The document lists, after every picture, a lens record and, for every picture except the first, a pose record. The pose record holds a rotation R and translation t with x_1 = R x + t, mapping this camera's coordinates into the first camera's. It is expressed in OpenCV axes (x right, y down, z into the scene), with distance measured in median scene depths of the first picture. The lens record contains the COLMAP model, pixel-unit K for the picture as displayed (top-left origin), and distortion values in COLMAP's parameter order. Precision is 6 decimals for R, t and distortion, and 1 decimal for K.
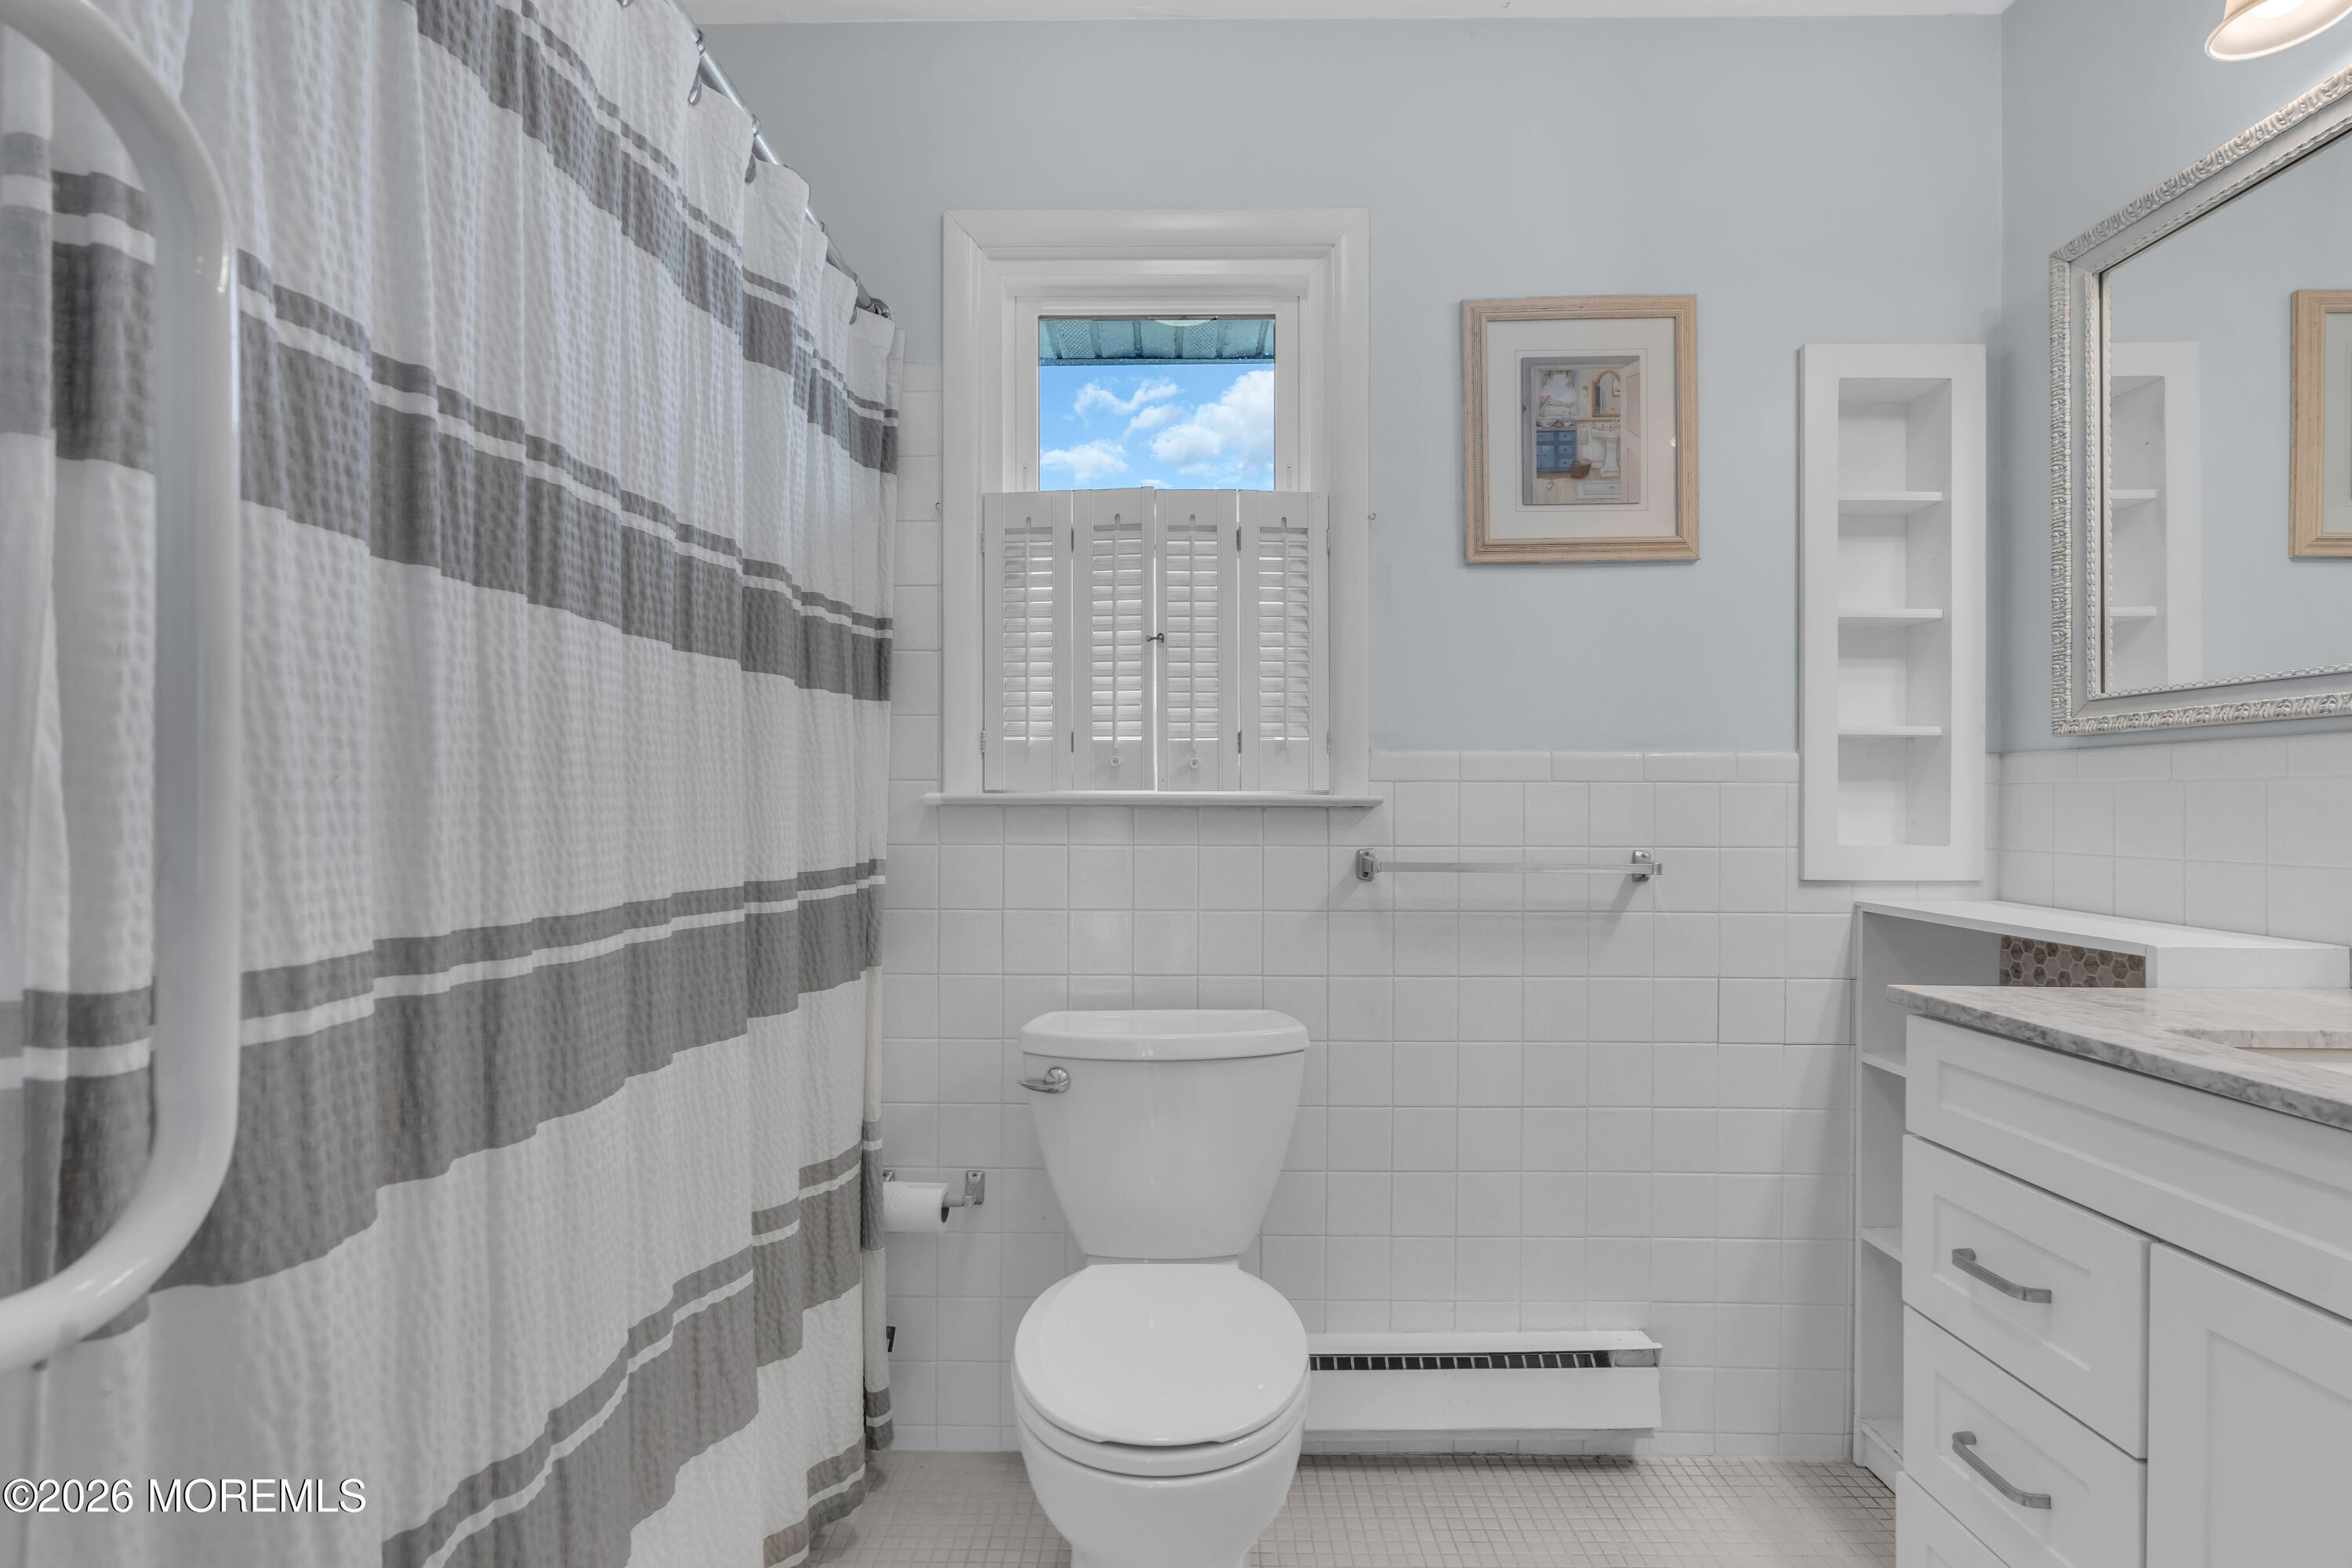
lens RADIAL K [[1065.0, 0, 1175.3], [0, 1065.0, 795.7], [0, 0, 1]] dist [-0.000253, 0.000379]
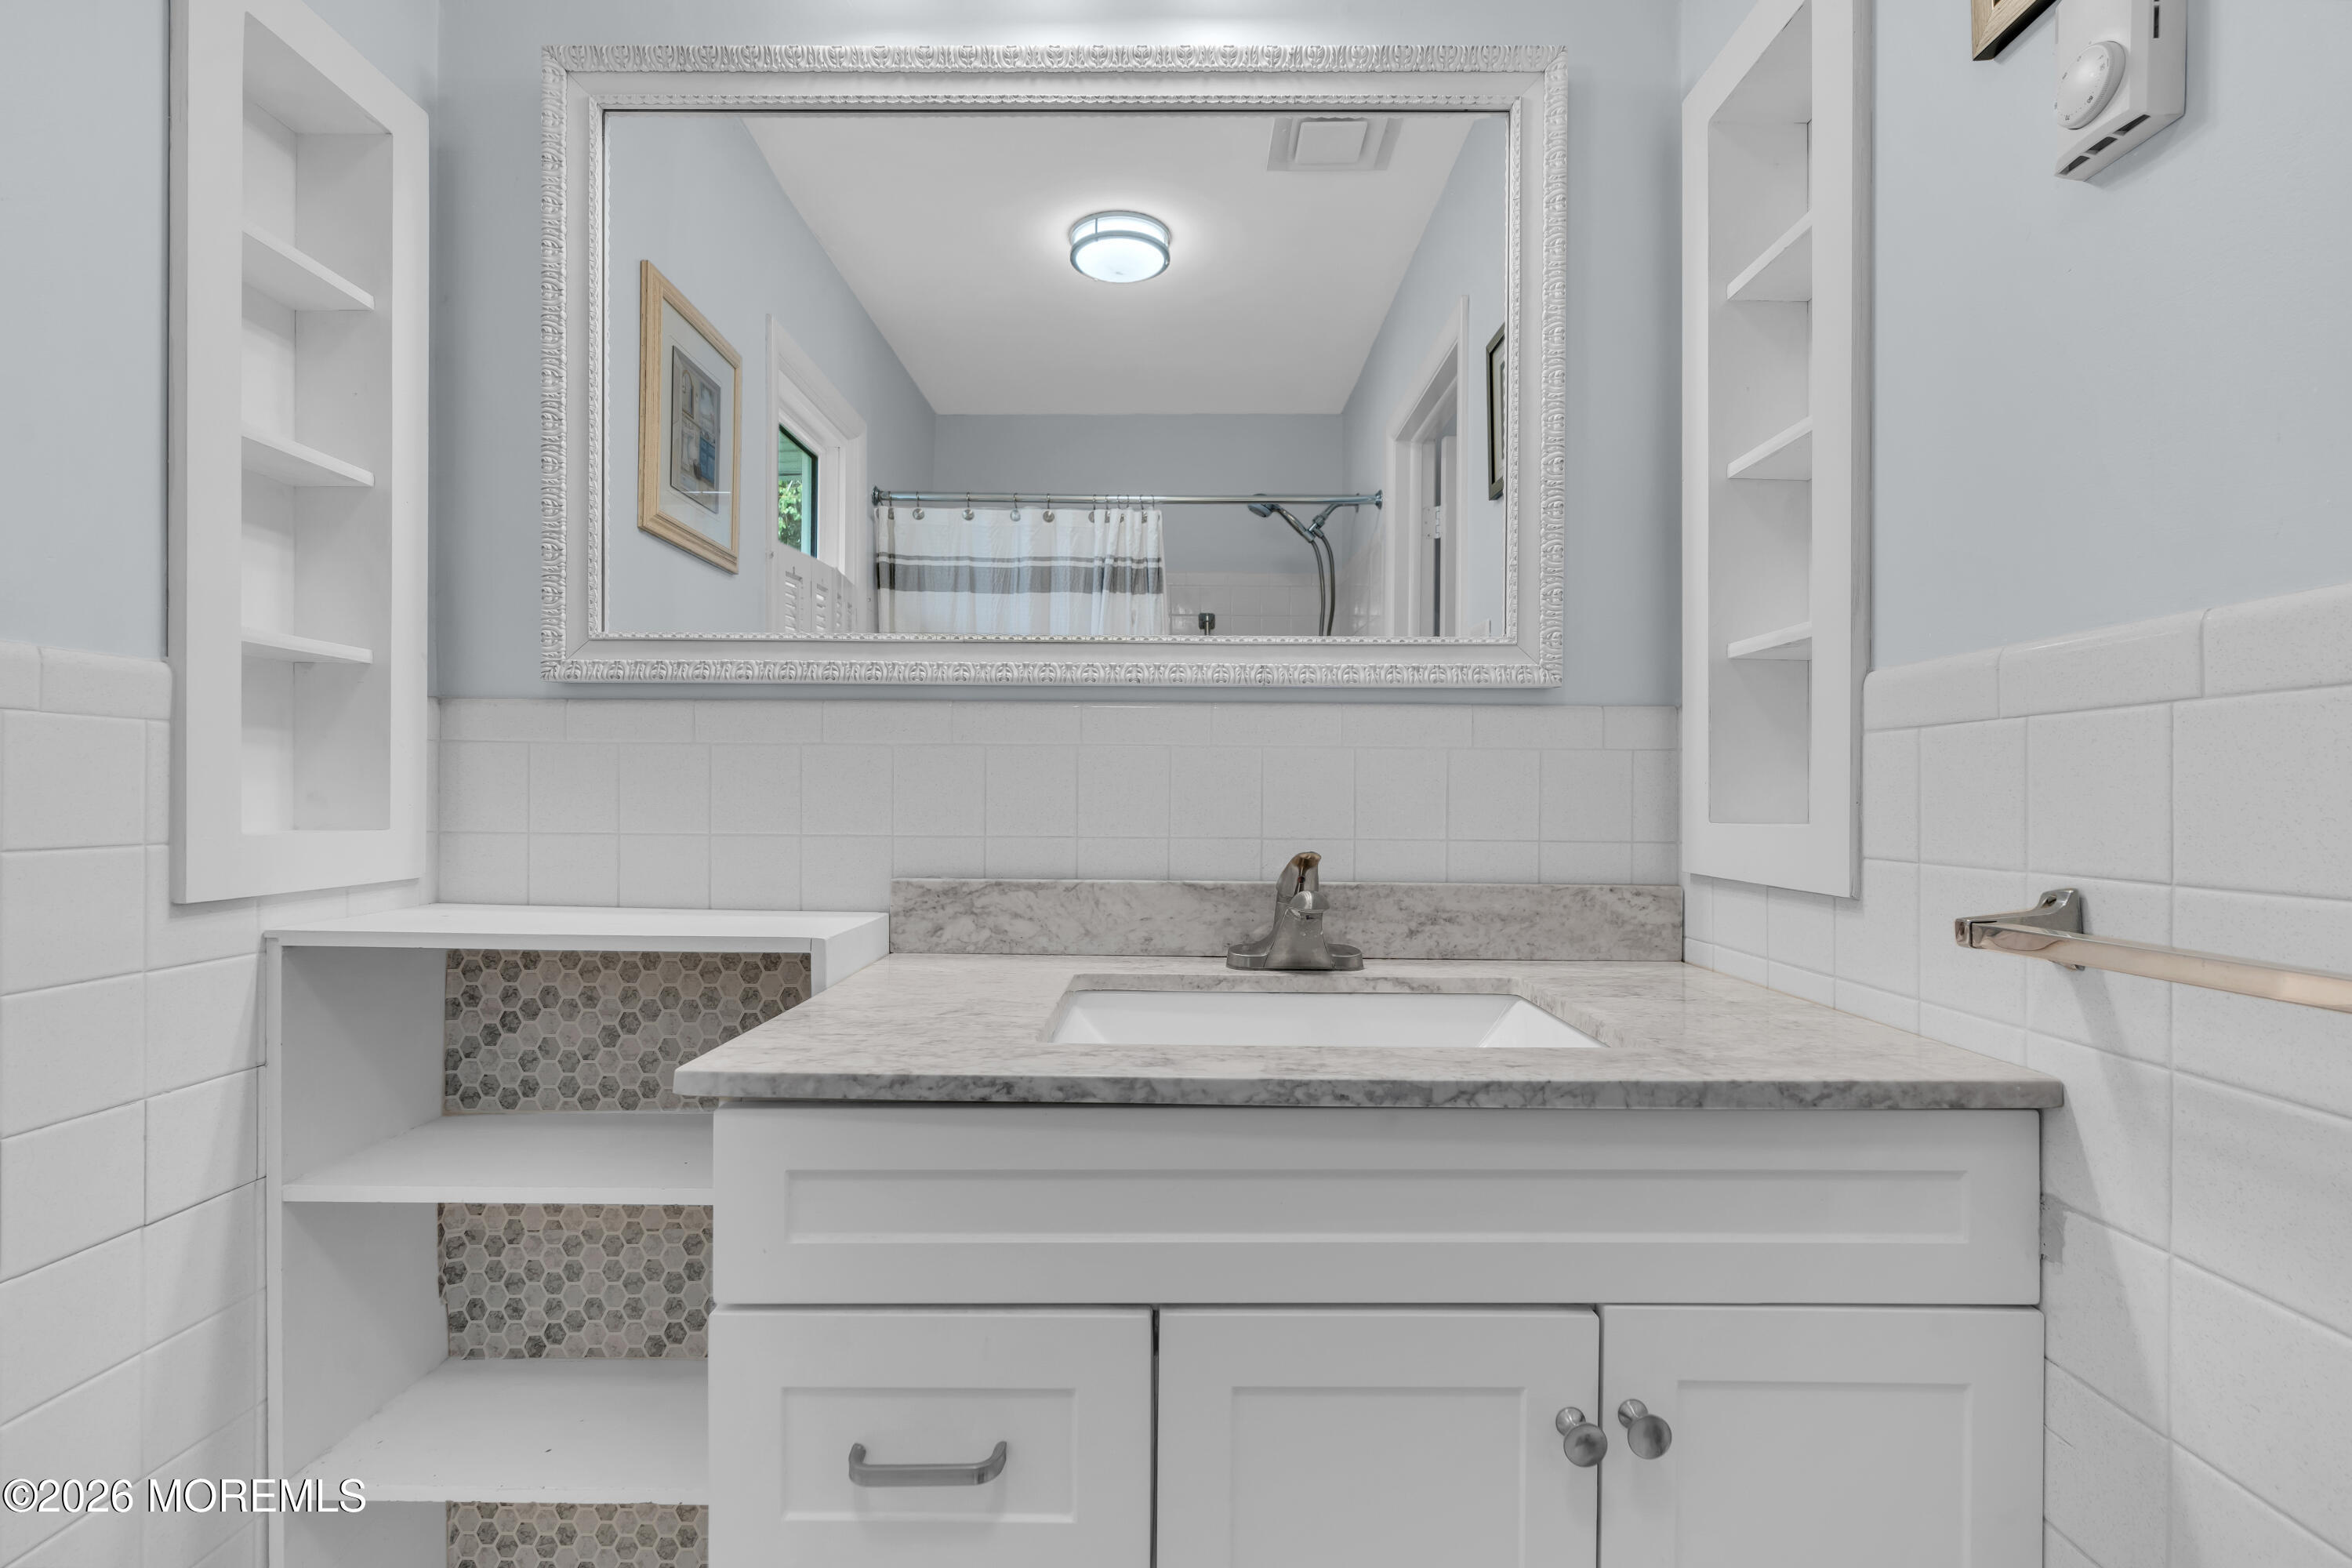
lens RADIAL K [[1065.0, 0, 1176.1], [0, 1065.0, 779.0], [0, 0, 1]] dist [-0.000253, 0.000379]
pose [[-0.000387, 0.009066, 0.999959, 0.059627], [-0.018975, 0.999779, -0.009072, 0.013050], [-0.999820, -0.018978, -0.000215, 0.540371]]
